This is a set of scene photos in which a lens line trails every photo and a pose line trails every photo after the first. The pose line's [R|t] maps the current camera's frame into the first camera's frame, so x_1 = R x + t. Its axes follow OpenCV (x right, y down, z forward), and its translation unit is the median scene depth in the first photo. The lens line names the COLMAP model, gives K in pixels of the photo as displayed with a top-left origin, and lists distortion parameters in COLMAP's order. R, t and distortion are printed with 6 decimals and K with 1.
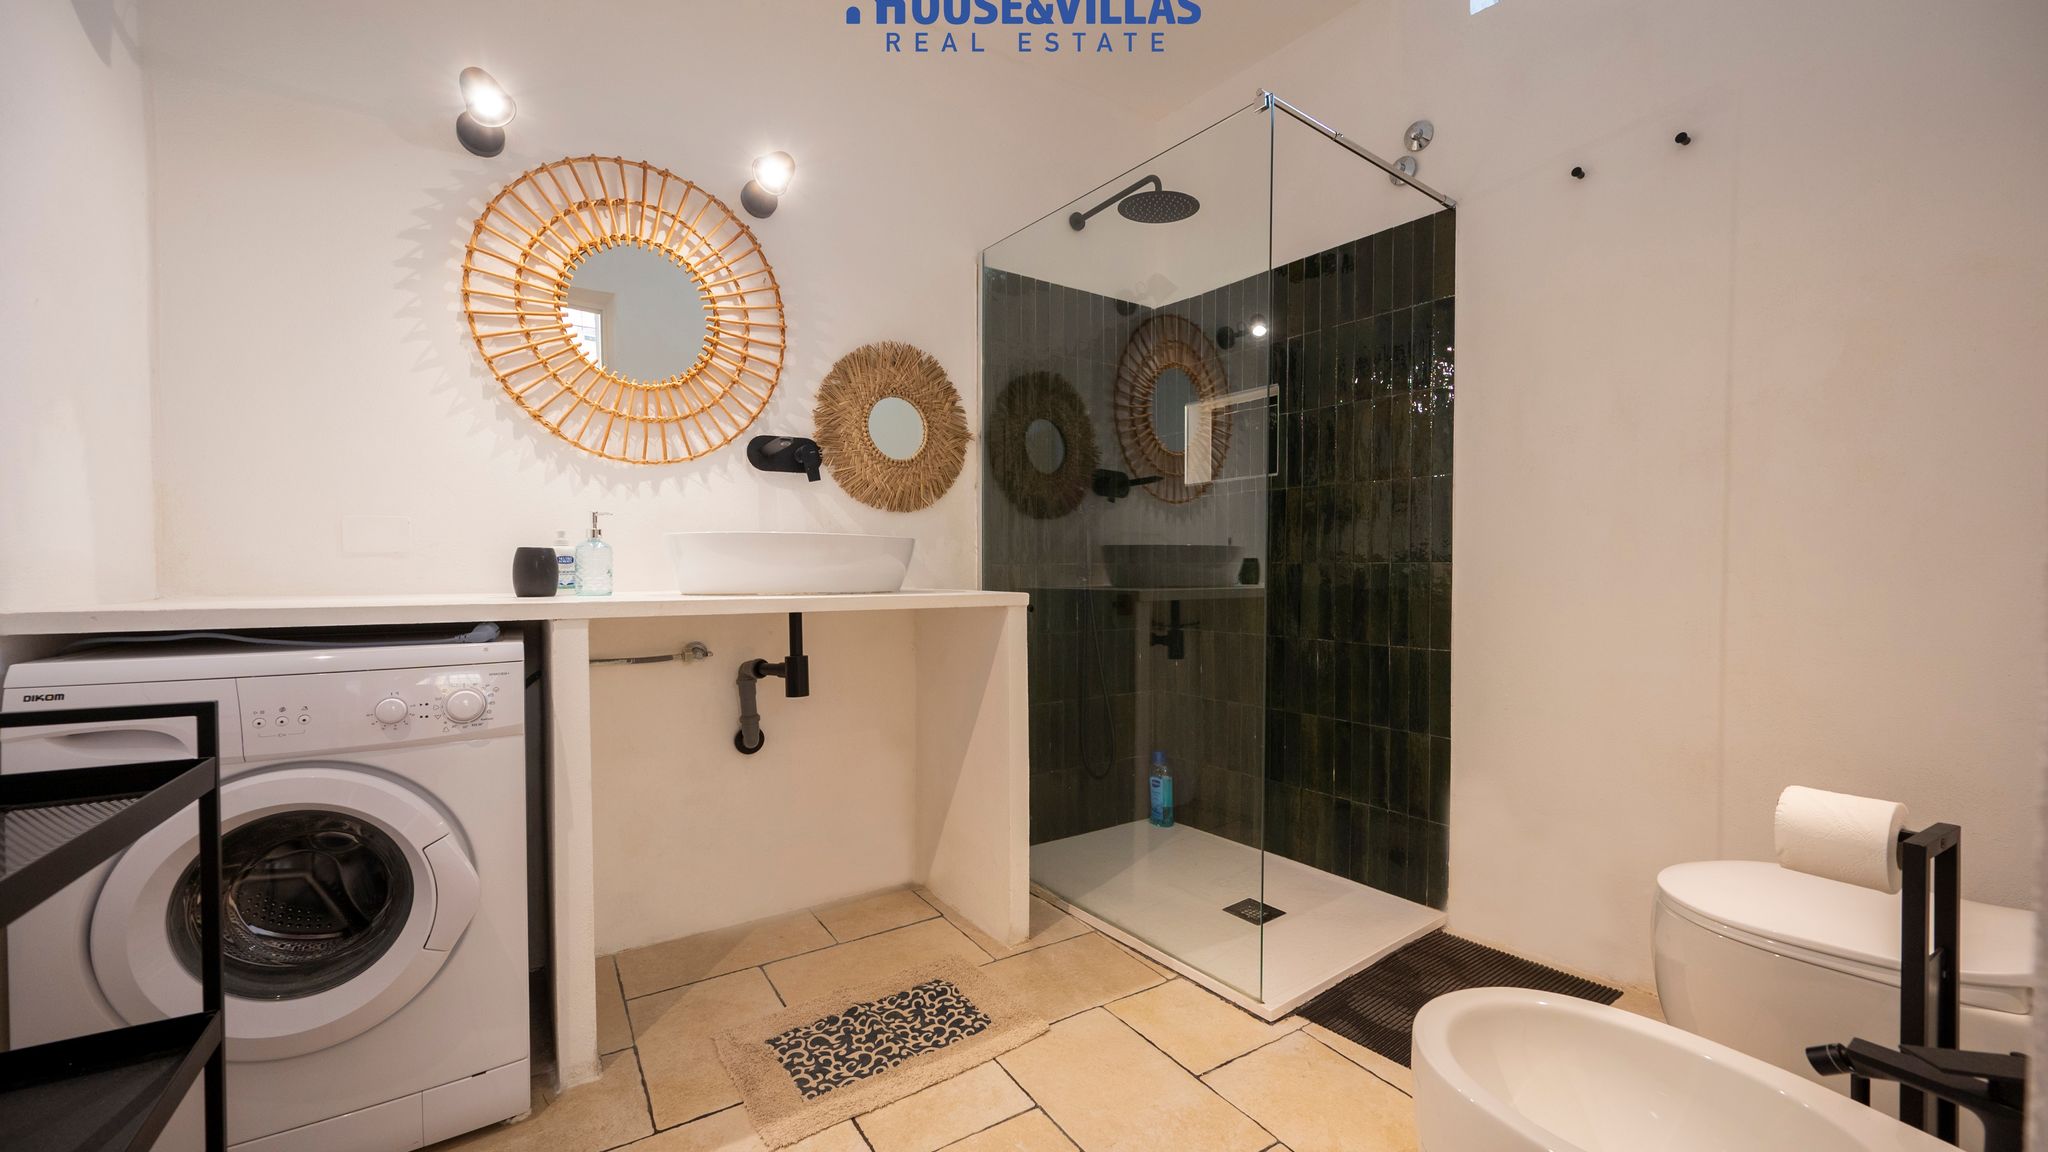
lens RADIAL K [[816.4, 0, 1031.7], [0, 816.4, 583.3], [0, 0, 1]] dist [-0.001323, -0.000259]
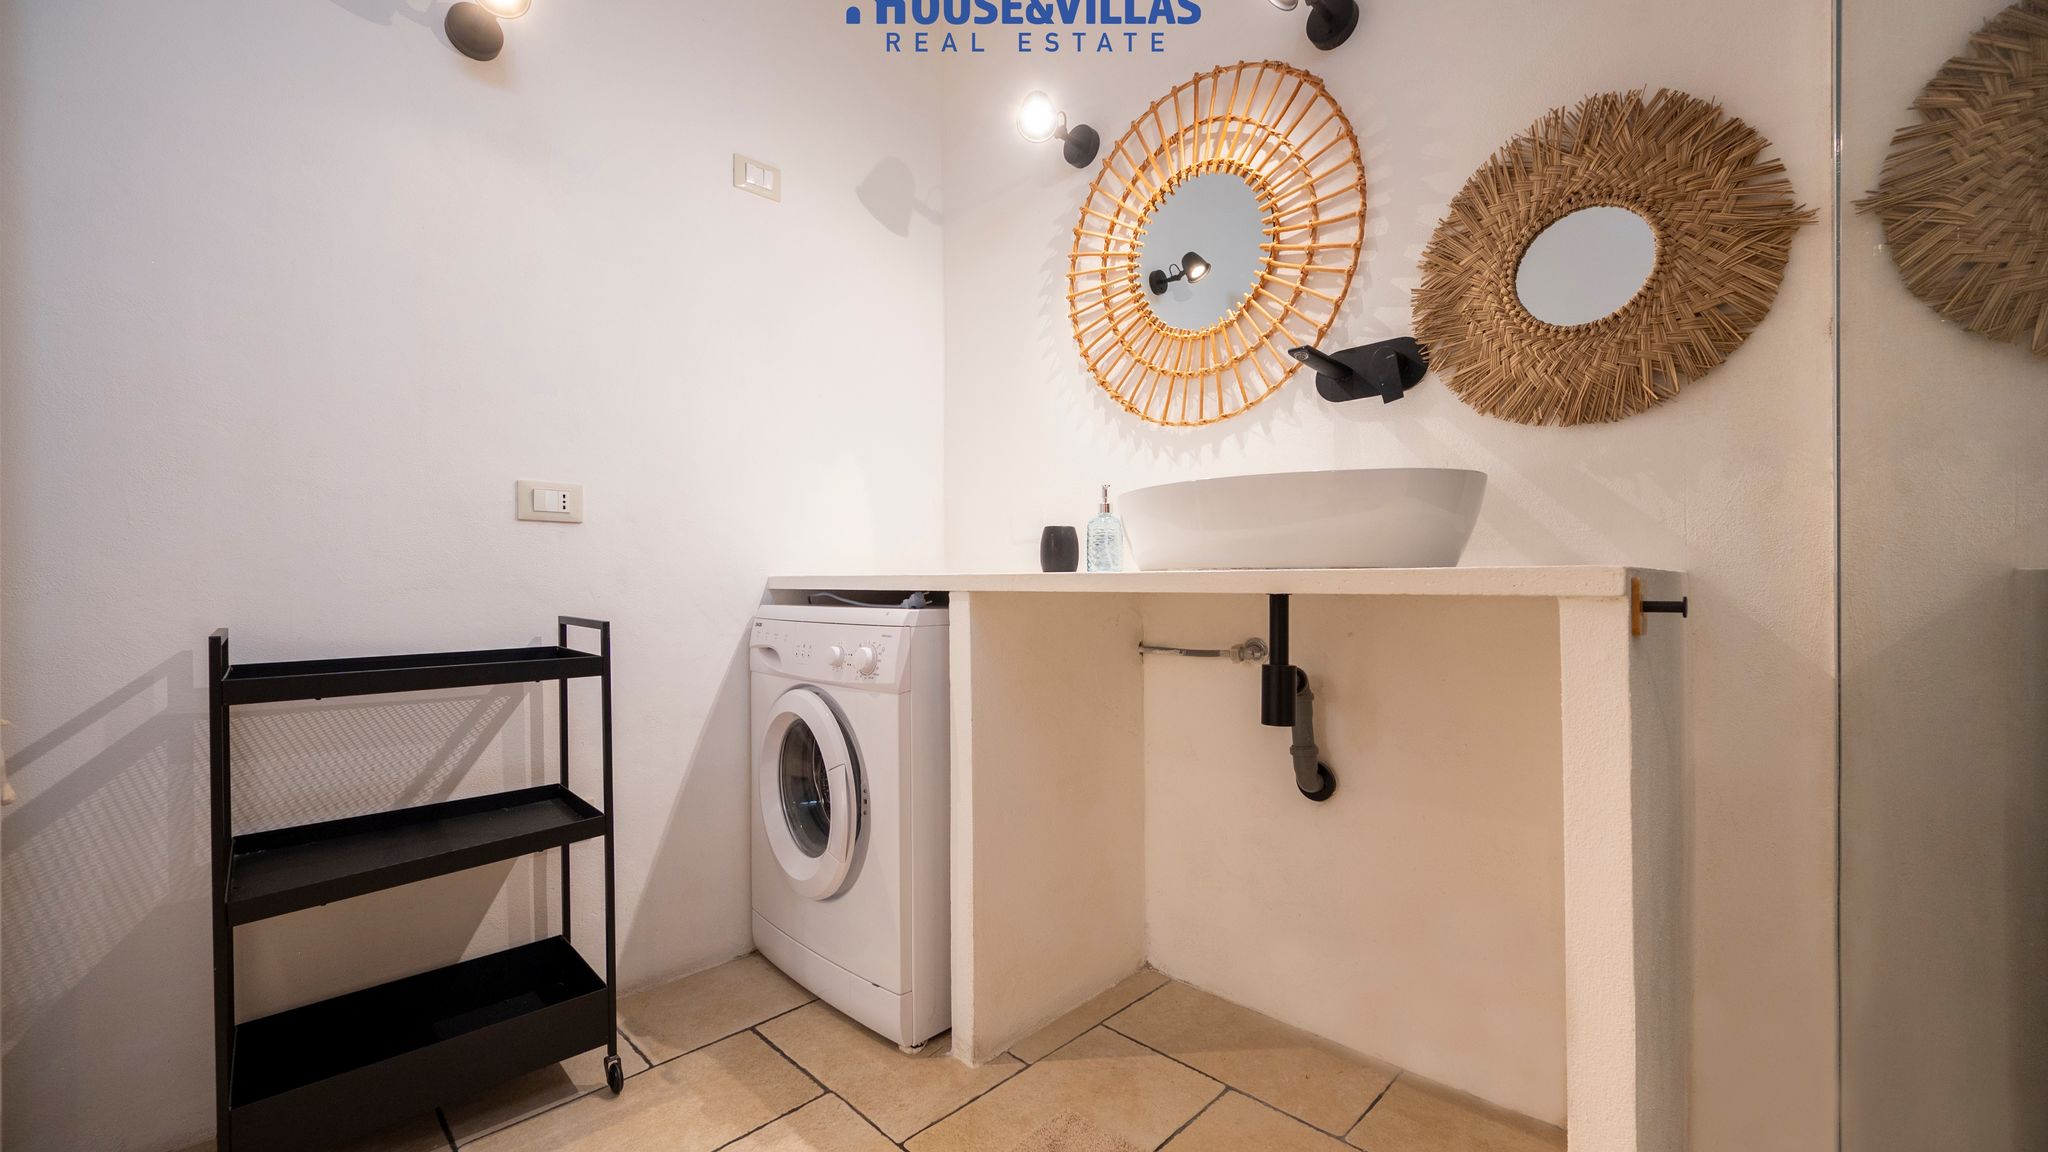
lens RADIAL K [[816.4, 0, 1031.7], [0, 816.4, 583.3], [0, 0, 1]] dist [-0.001323, -0.000259]
pose [[0.210351, -0.000361, -0.977626, 0.309784], [-0.017014, 0.999847, -0.004030, 0.025856], [0.977478, 0.017481, 0.210313, 0.615745]]
